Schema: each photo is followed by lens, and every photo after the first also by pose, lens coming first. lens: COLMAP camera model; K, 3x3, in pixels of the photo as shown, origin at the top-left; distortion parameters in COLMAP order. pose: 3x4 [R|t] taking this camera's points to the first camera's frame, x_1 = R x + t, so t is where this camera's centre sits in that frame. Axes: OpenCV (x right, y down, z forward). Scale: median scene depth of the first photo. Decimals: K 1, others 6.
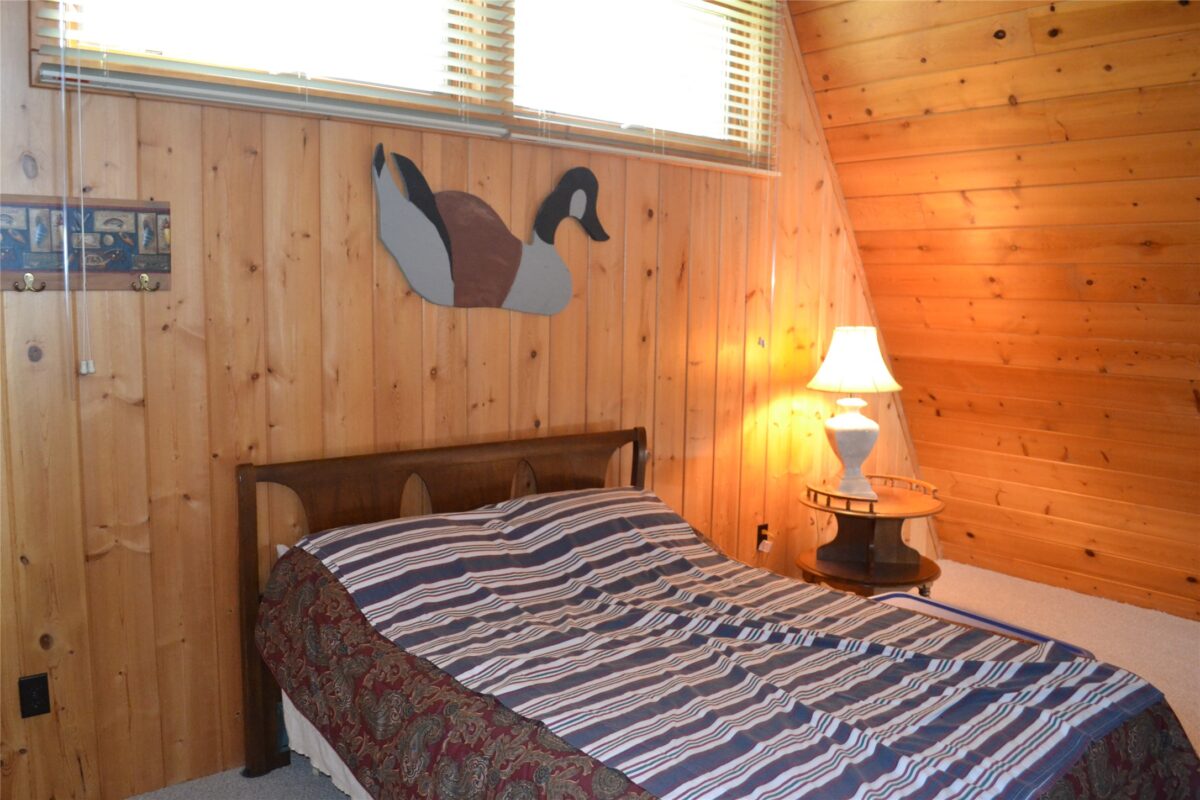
lens RADIAL K [[959.4, 0, 594.1], [0, 959.4, 400.5], [0, 0, 1]] dist [-0.078181, 0.006677]
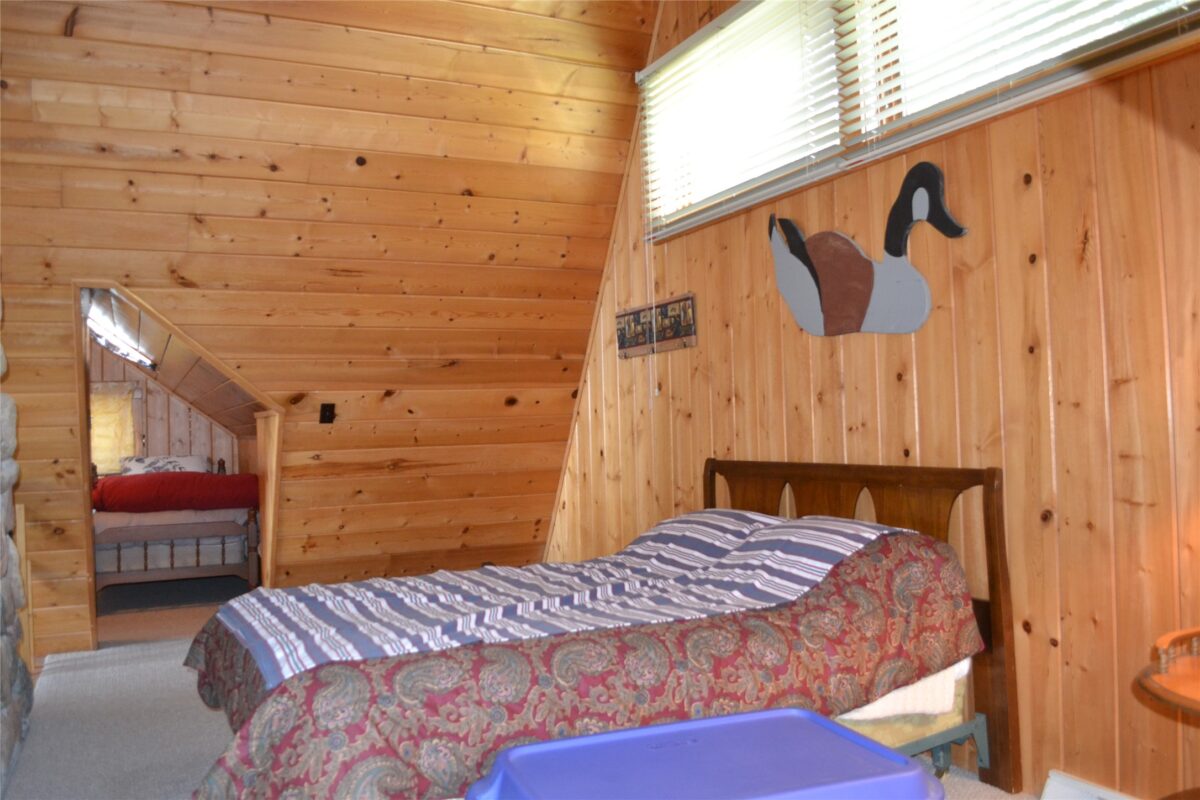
lens RADIAL K [[959.4, 0, 594.1], [0, 959.4, 400.5], [0, 0, 1]] dist [-0.078181, 0.006677]
pose [[-0.204393, -0.046036, -0.977806, 0.957392], [-0.092553, 0.995328, -0.027514, 0.029216], [0.974504, 0.084875, -0.207699, 0.964340]]
